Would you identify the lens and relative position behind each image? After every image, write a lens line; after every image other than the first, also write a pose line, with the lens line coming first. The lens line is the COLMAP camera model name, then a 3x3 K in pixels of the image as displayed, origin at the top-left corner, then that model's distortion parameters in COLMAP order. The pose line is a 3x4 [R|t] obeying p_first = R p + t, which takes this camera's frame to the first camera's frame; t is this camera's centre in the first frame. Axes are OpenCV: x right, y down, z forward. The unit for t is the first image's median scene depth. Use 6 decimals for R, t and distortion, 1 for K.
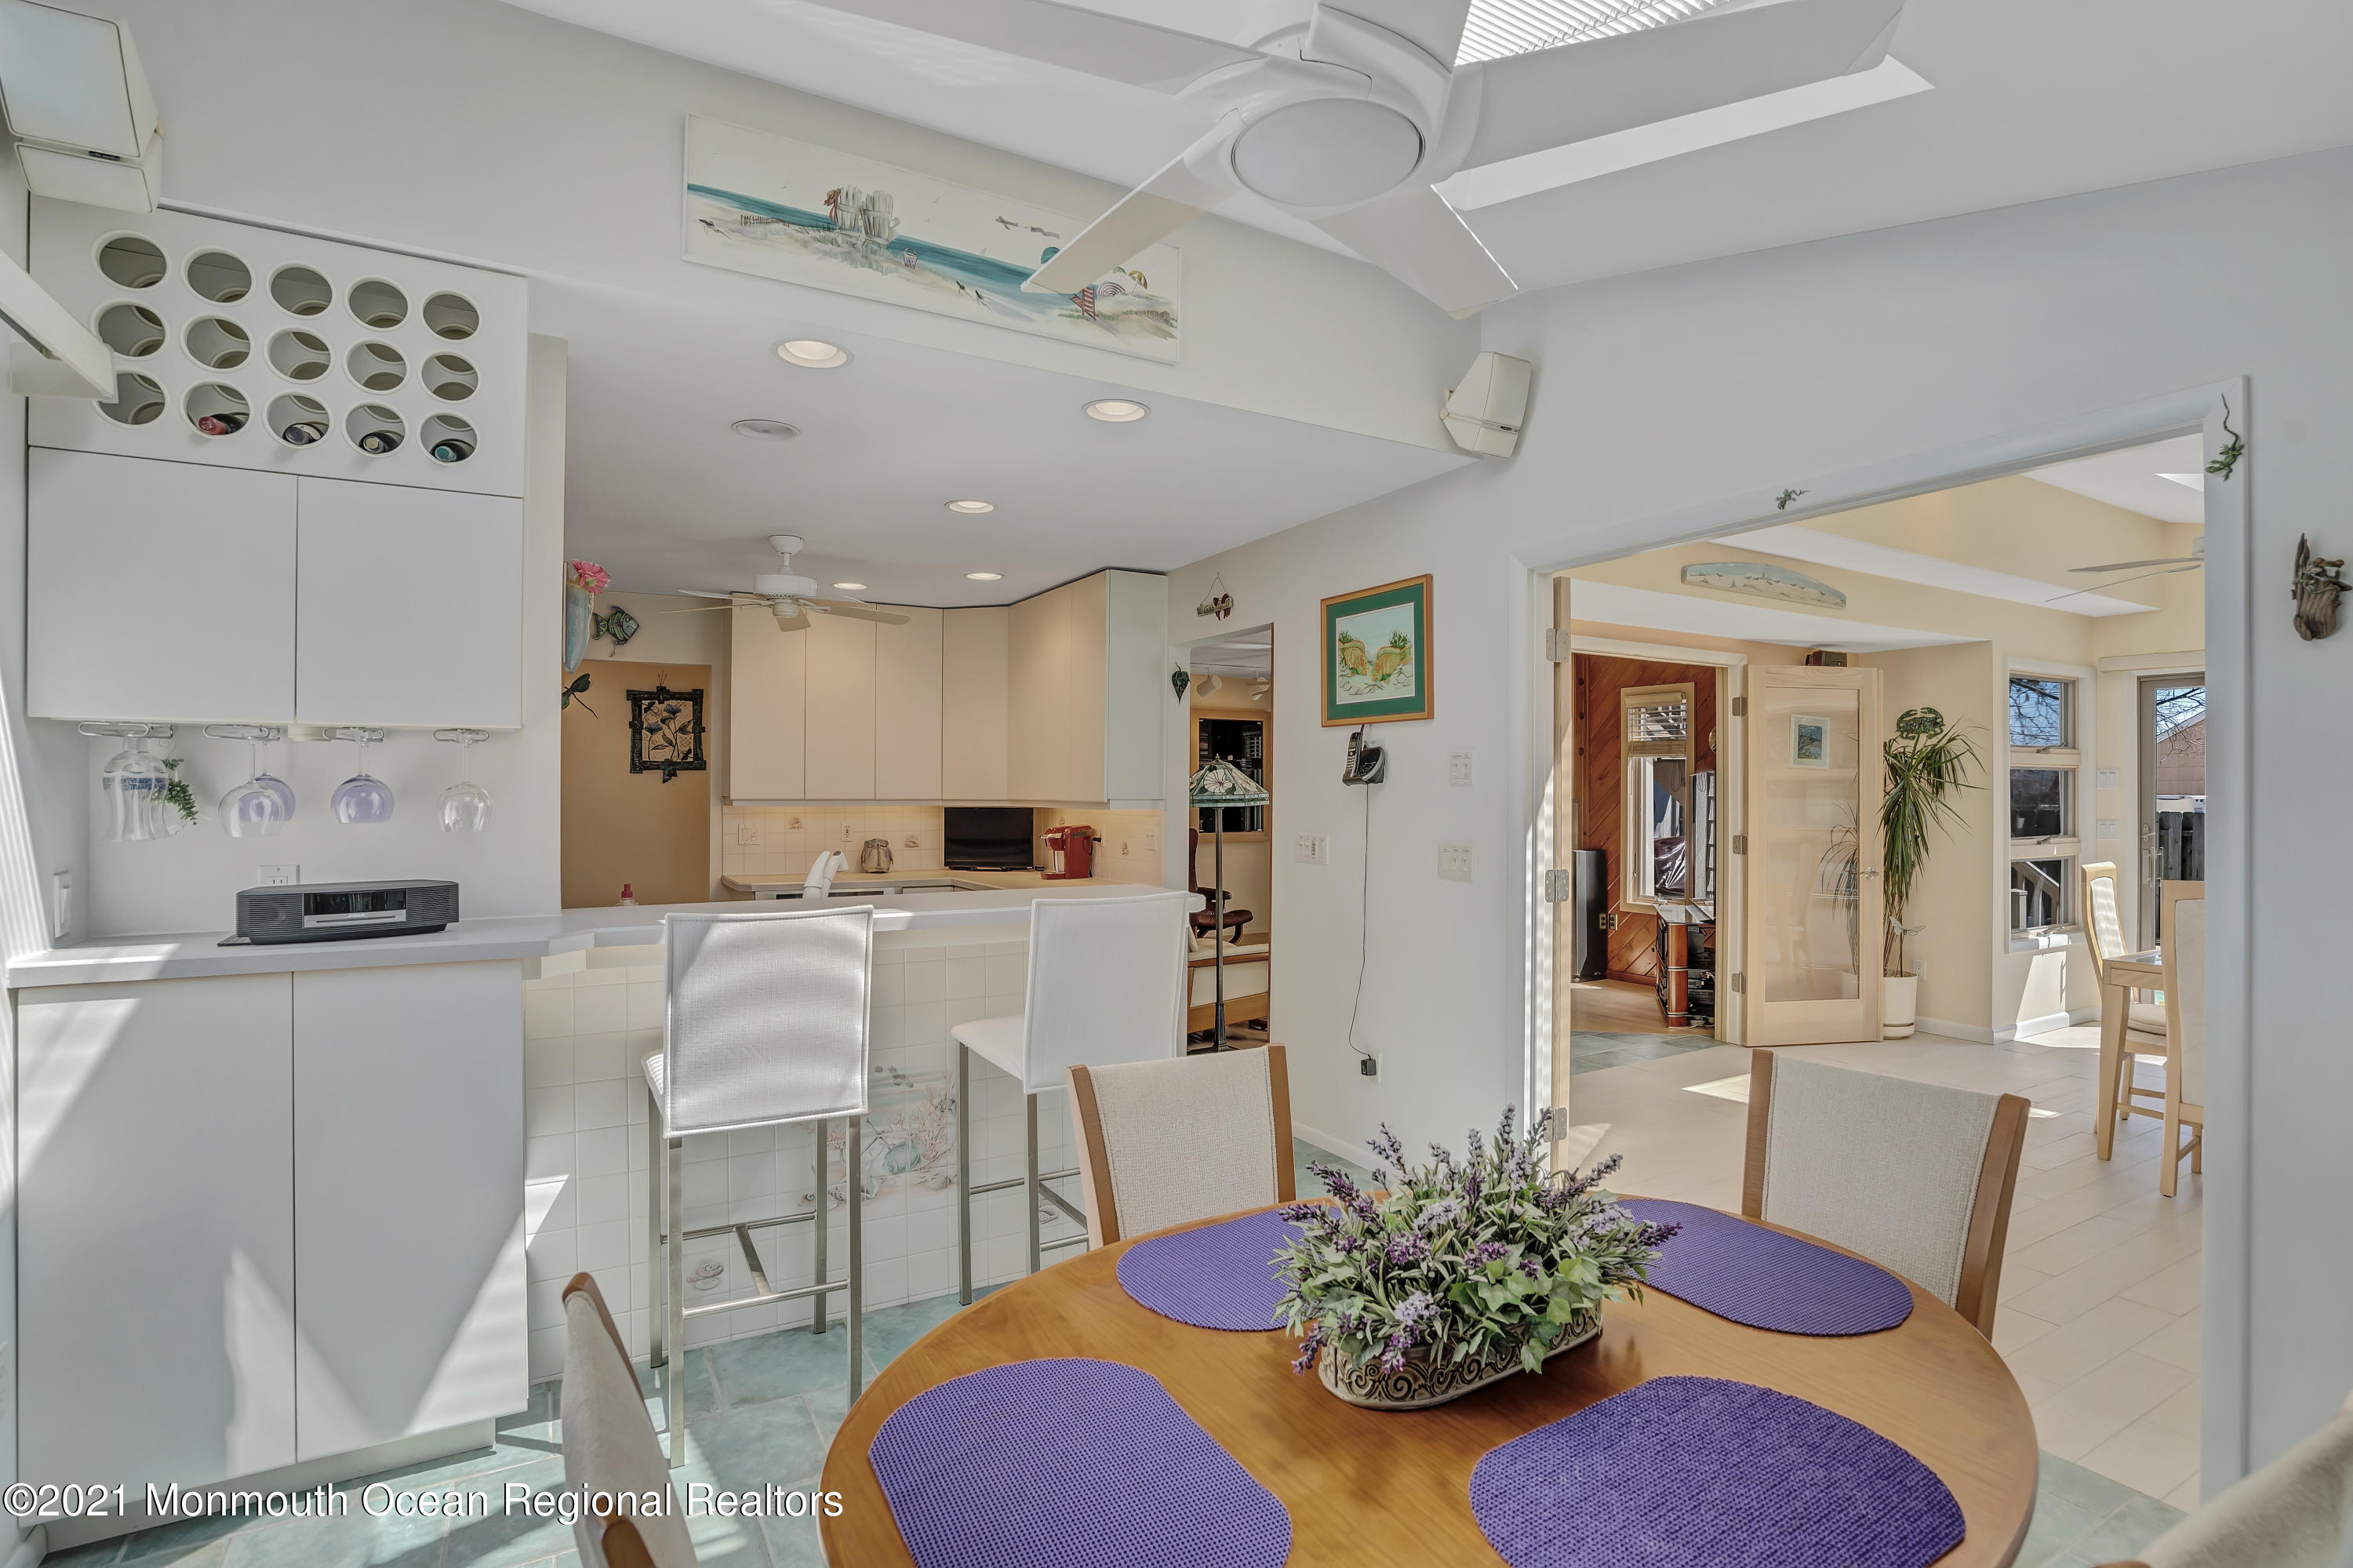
lens RADIAL K [[1124.9, 0, 1179.5], [0, 1124.9, 785.9], [0, 0, 1]] dist [-0.069914, 0.030257]
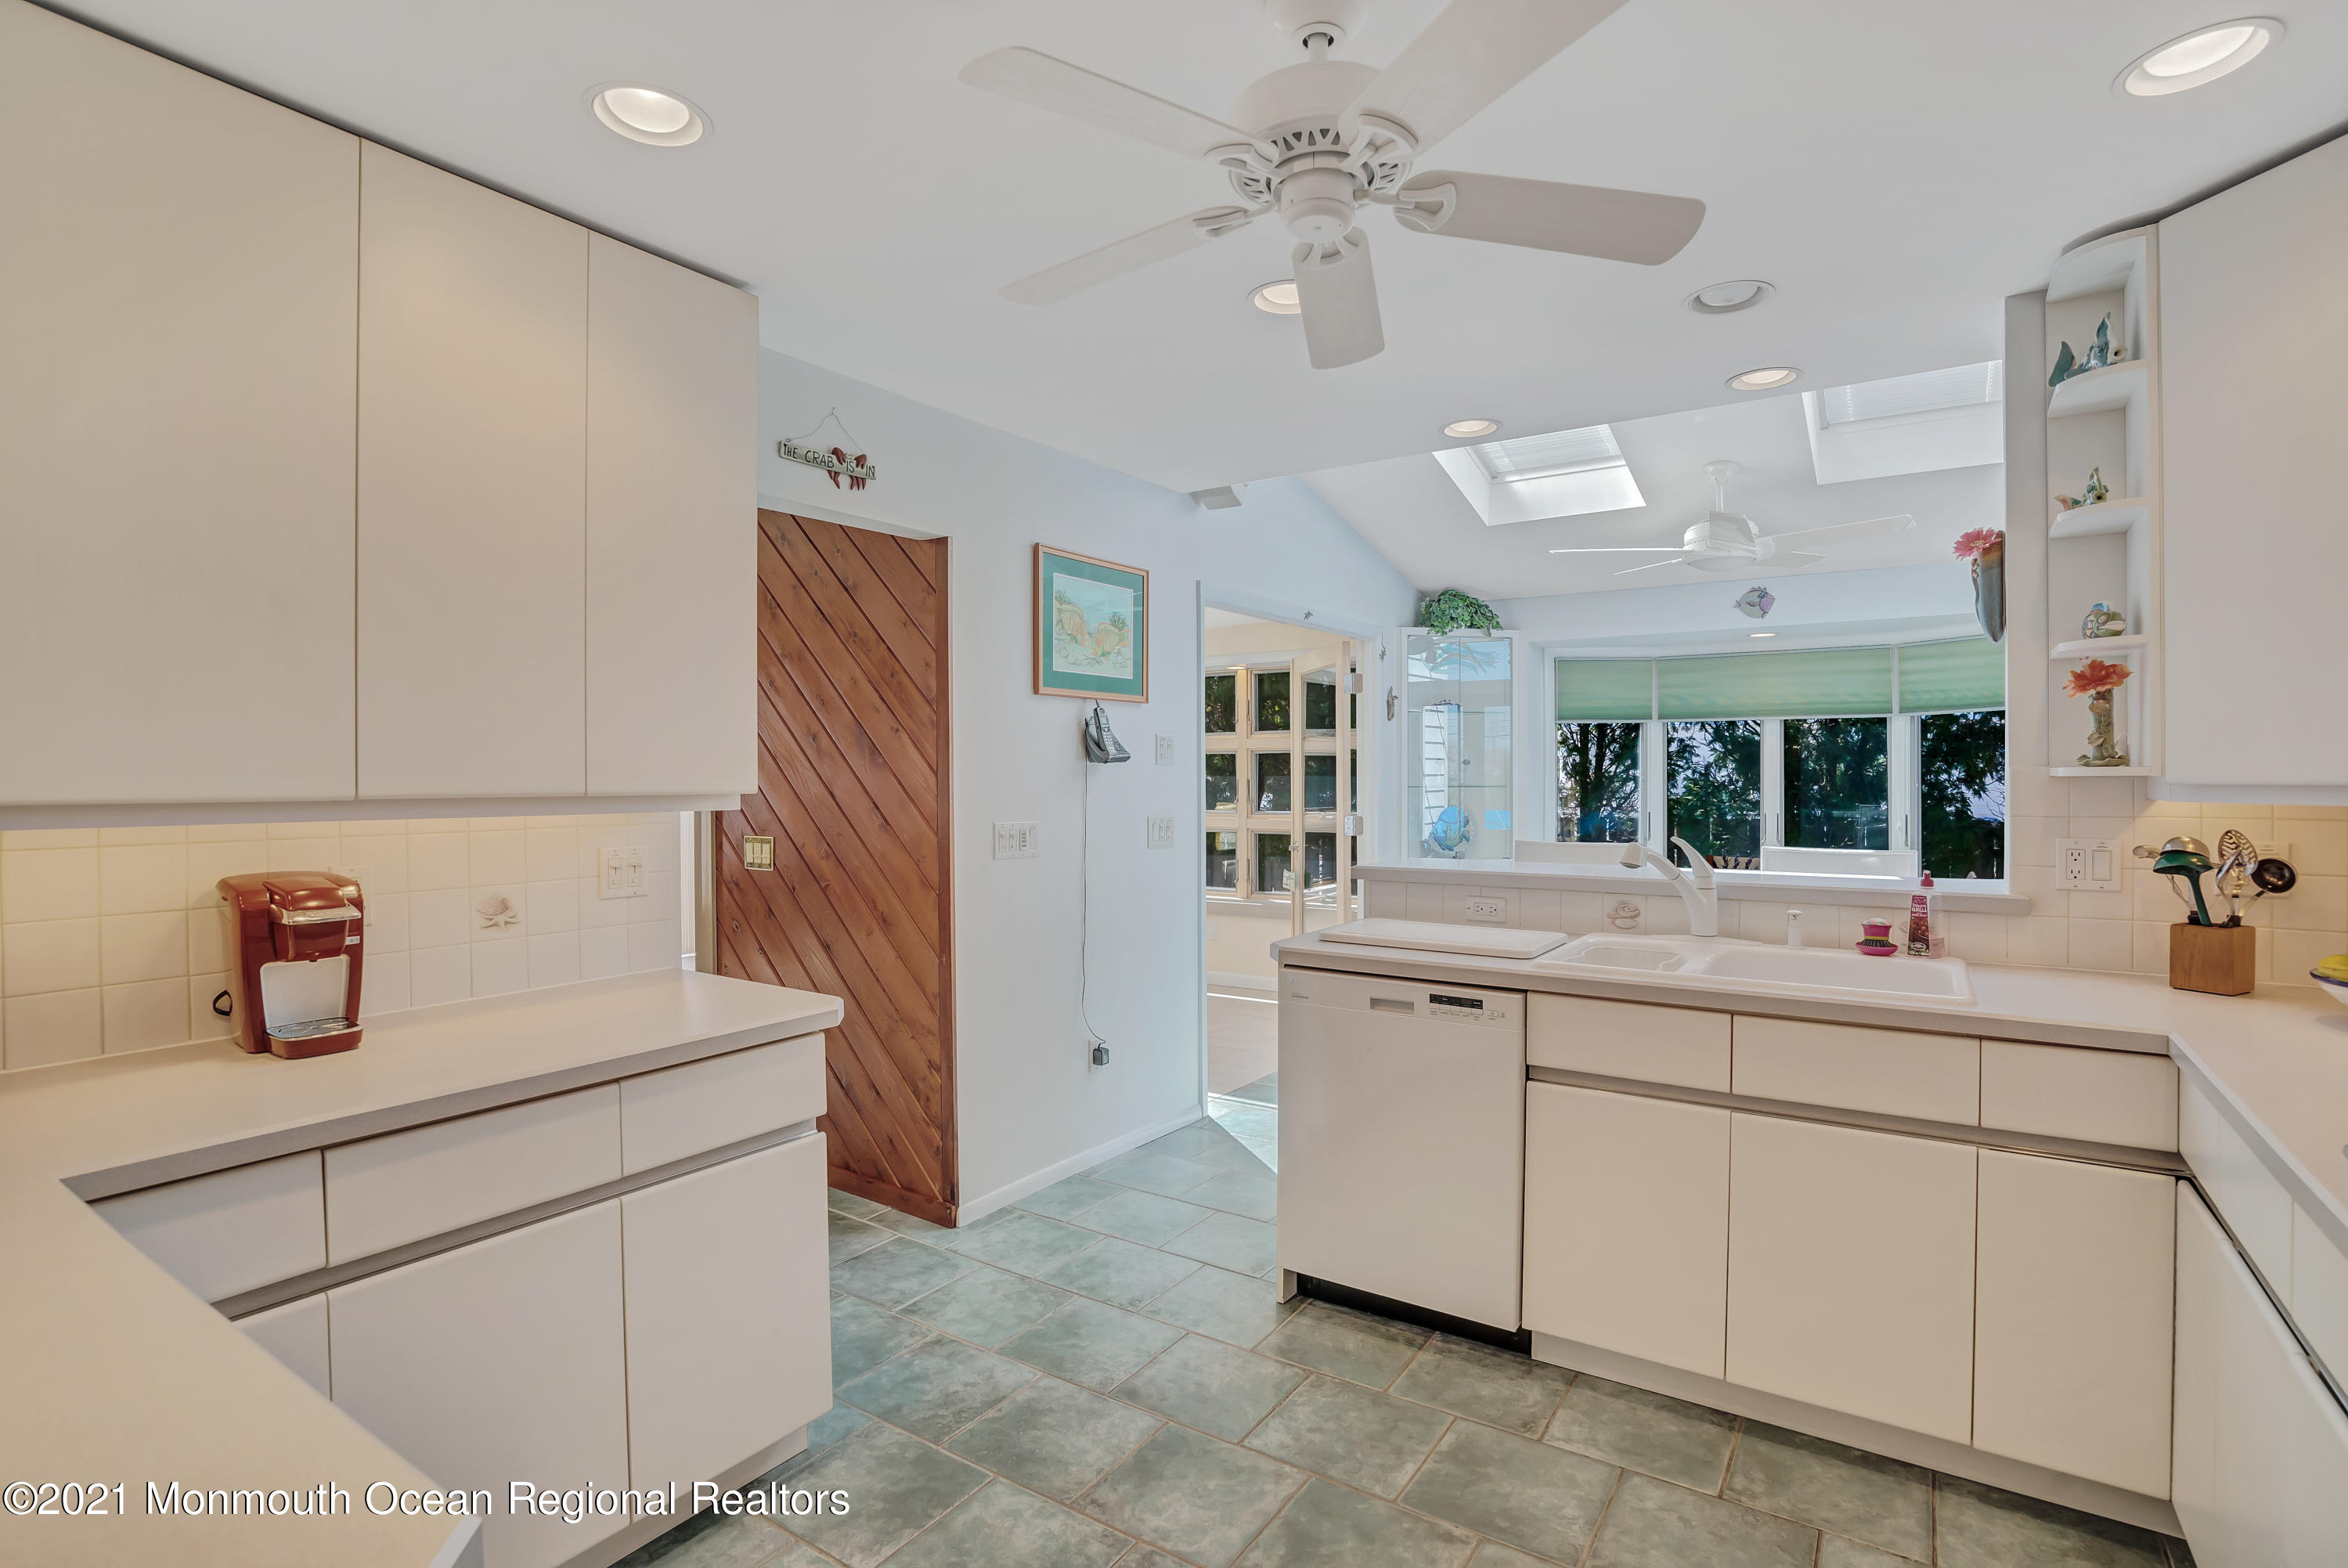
lens RADIAL K [[1122.4, 0, 1177.0], [0, 1122.4, 785.9], [0, 0, 1]] dist [-0.069914, 0.030257]
pose [[-0.435275, -0.010336, 0.900238, -0.683389], [-0.000037, 0.999934, 0.011463, 0.007517], [-0.900298, 0.004956, -0.435247, 1.280711]]
